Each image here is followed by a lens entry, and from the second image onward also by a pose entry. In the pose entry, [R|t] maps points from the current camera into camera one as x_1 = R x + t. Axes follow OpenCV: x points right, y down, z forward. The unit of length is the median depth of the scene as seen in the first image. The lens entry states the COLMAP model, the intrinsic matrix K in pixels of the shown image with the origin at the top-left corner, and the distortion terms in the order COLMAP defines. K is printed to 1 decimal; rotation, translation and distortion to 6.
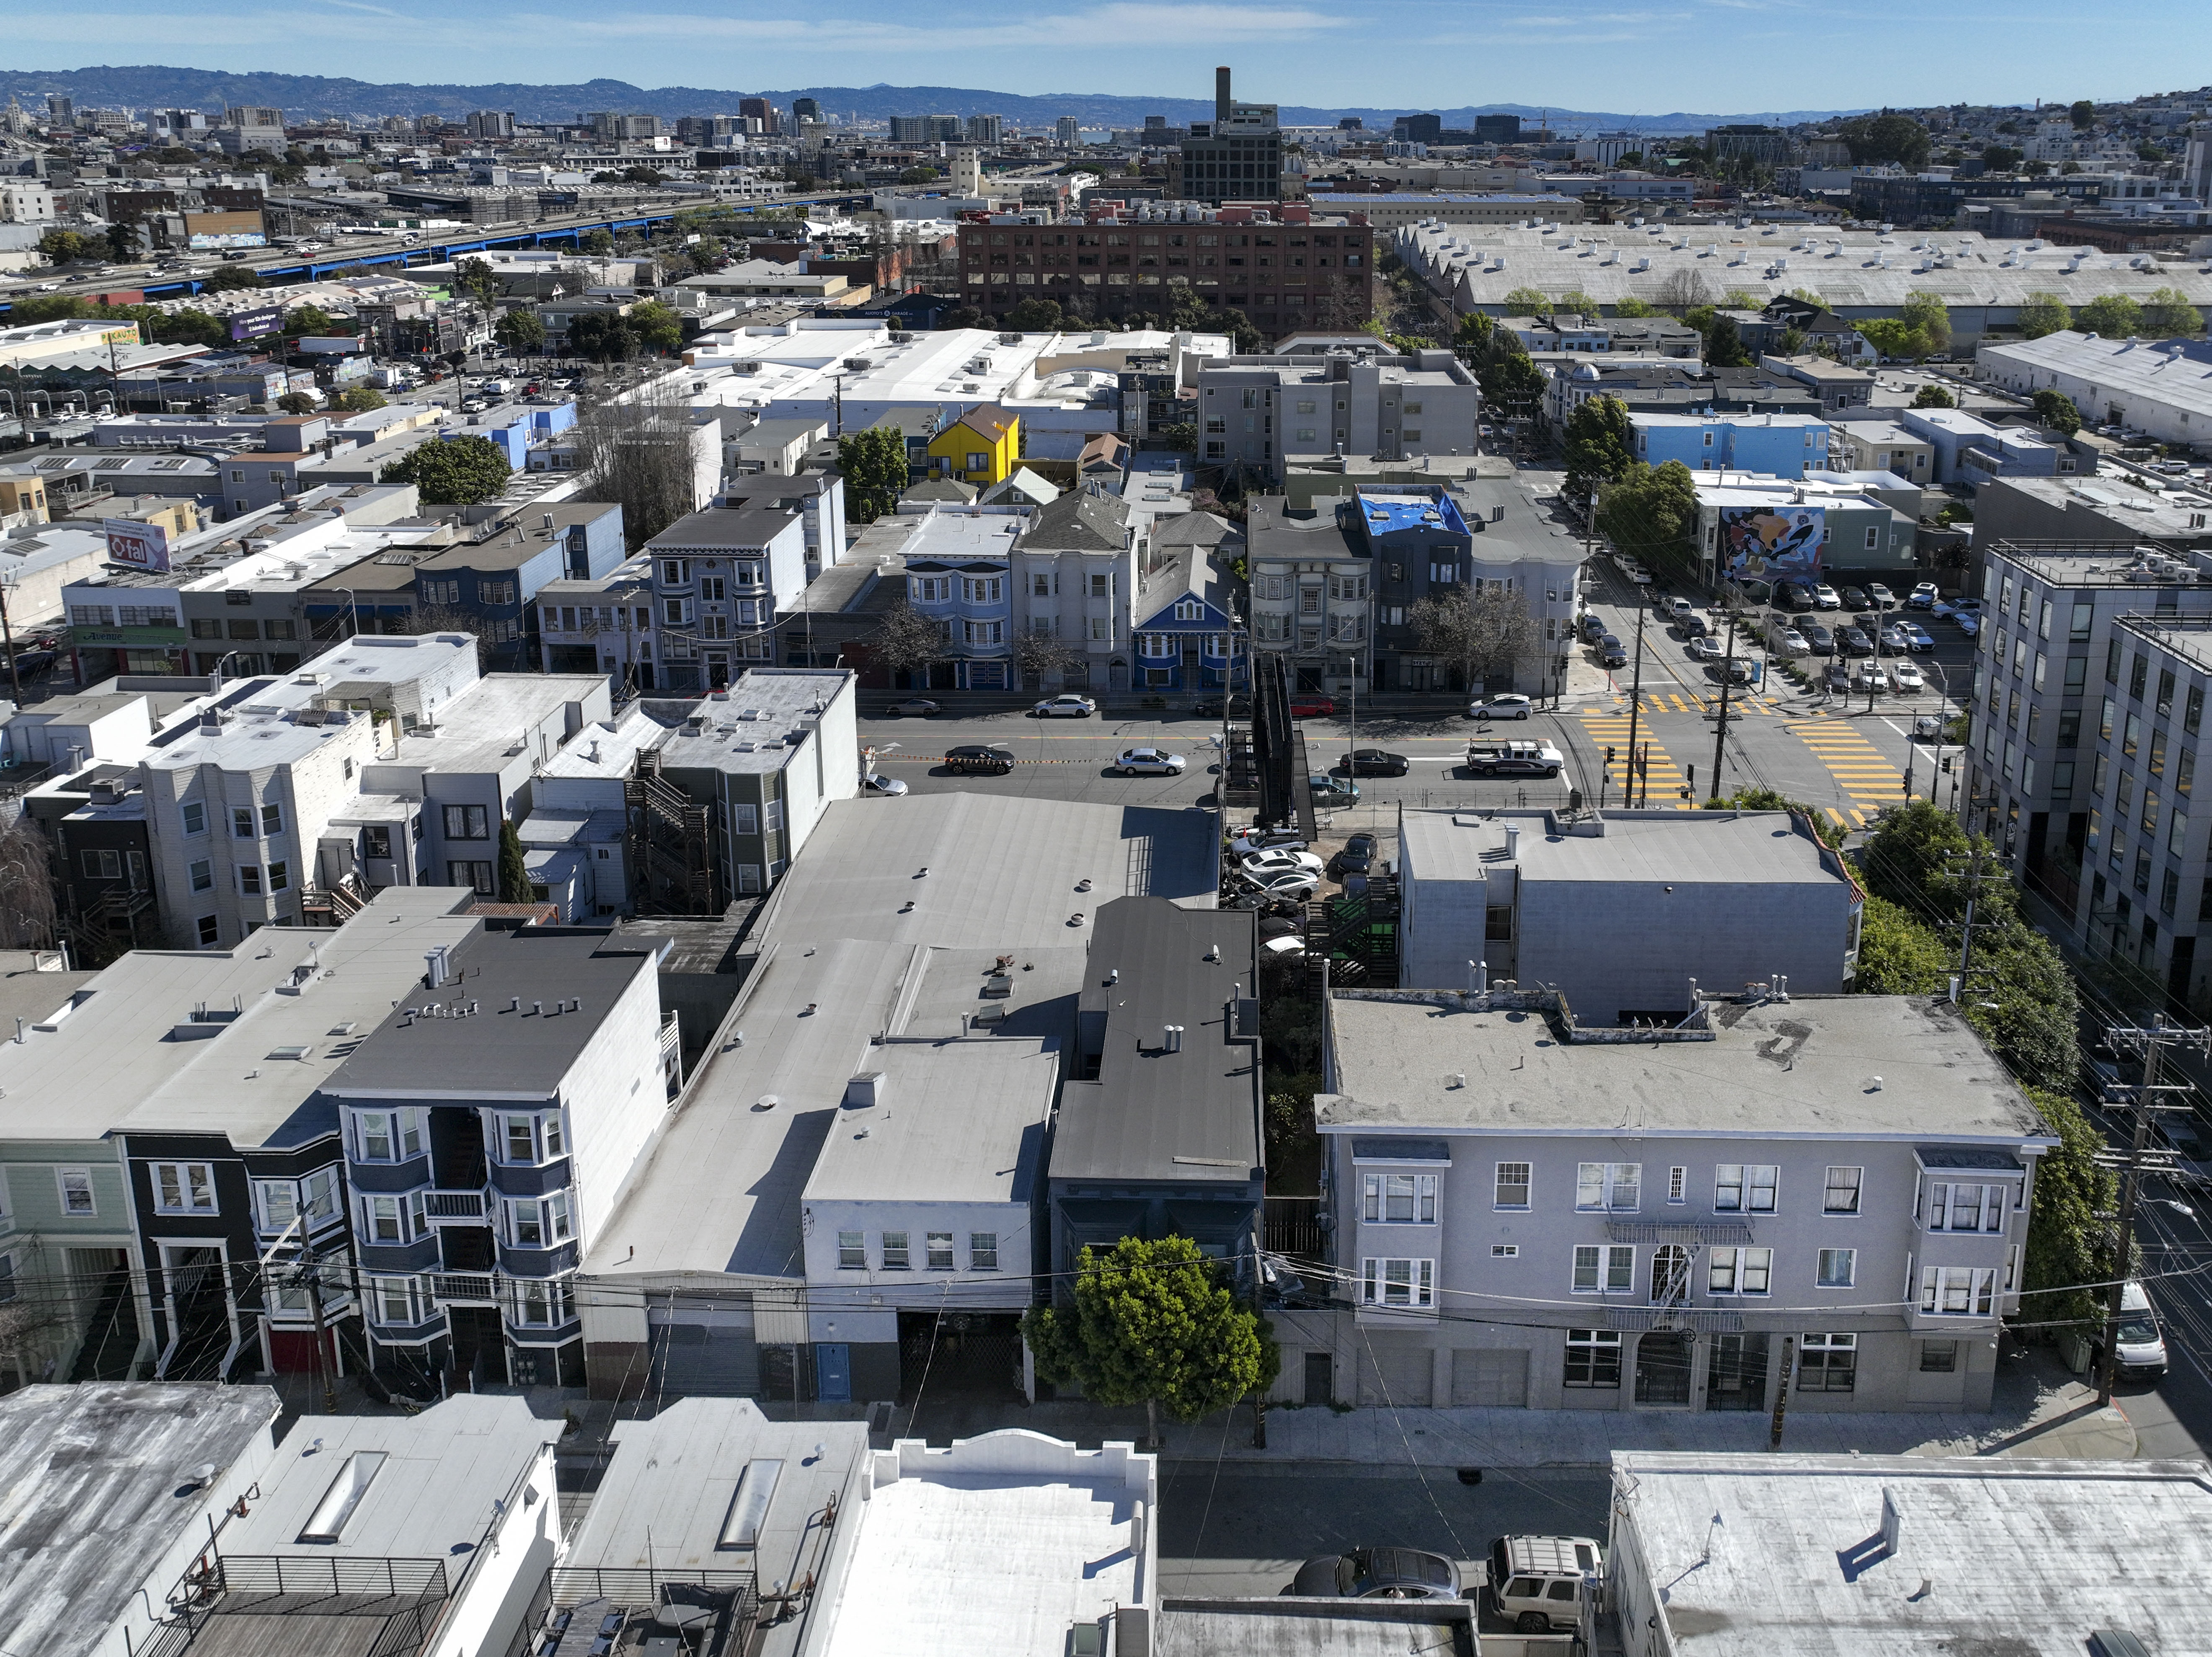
lens RADIAL K [[1554.1, 0, 1106.6], [0, 1554.1, 825.7], [0, 0, 1]] dist [0.003802, 0.009260]
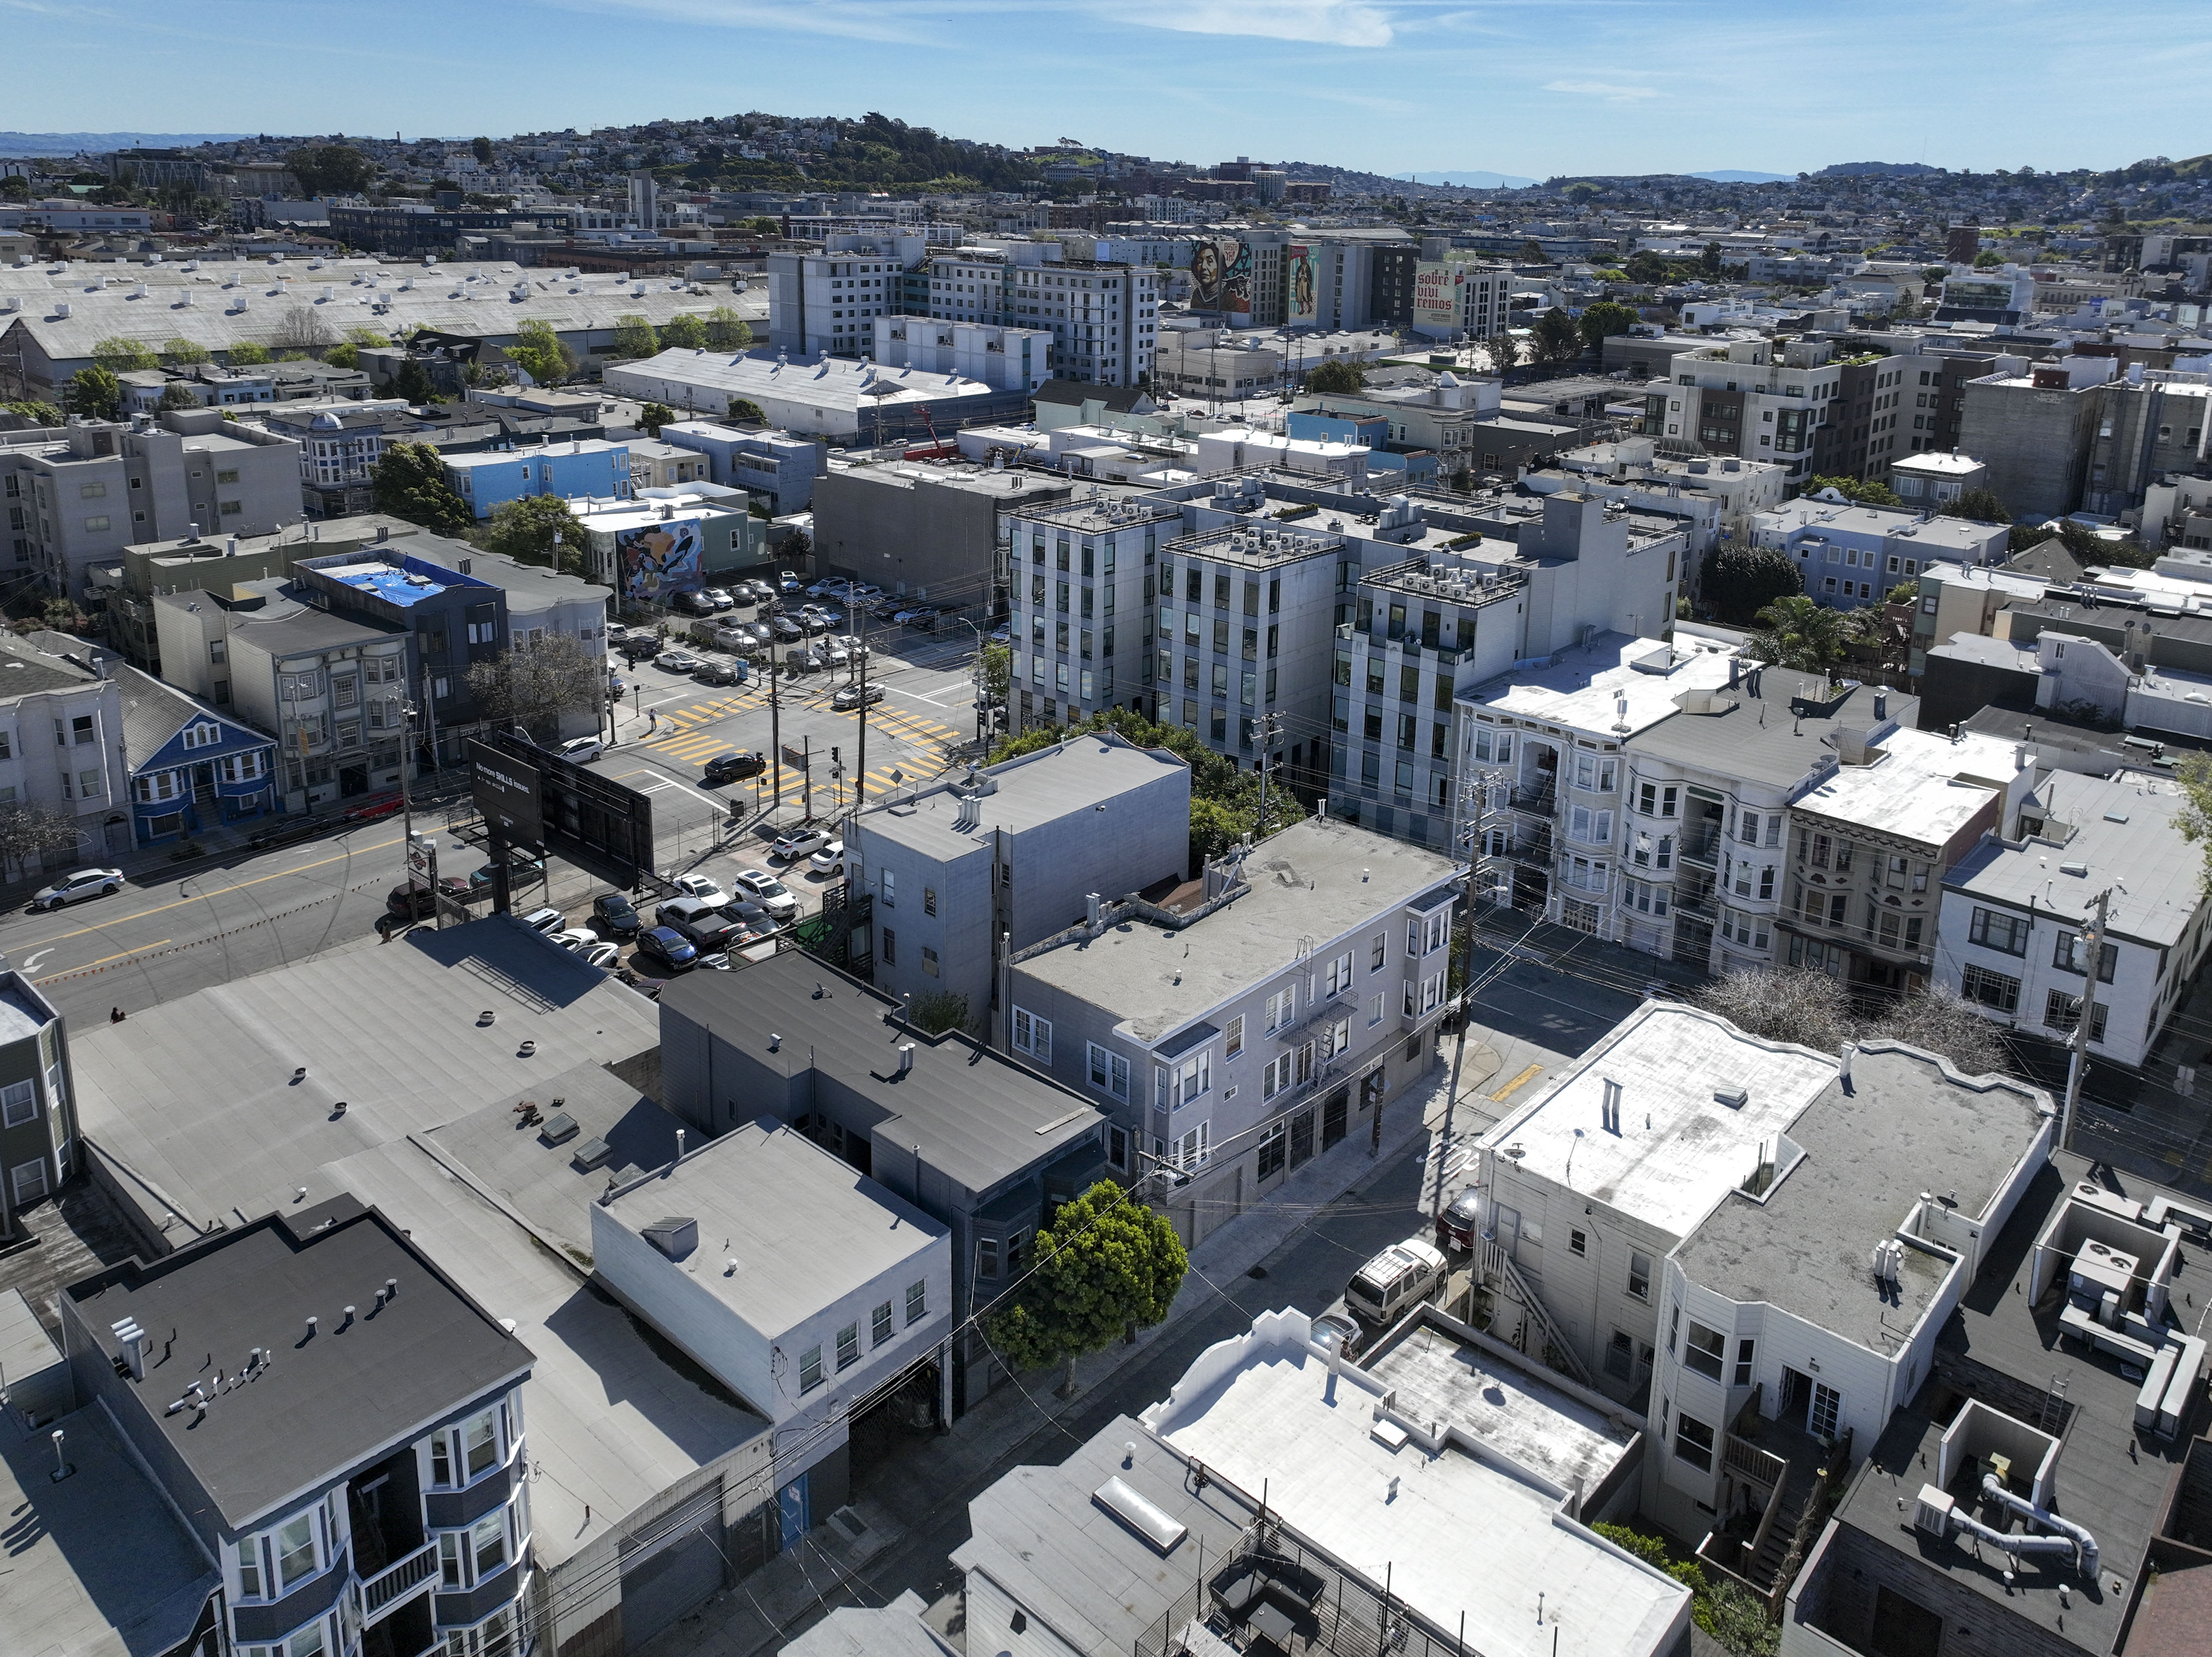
lens RADIAL K [[1542.8, 0, 1107.0], [0, 1542.8, 923.2], [0, 0, 1]] dist [0.006620, 0.004091]
pose [[0.652168, -0.321375, 0.686582, -0.234758], [0.294815, 0.941918, 0.160855, -0.031935], [-0.698399, 0.097510, 0.709035, 0.067859]]
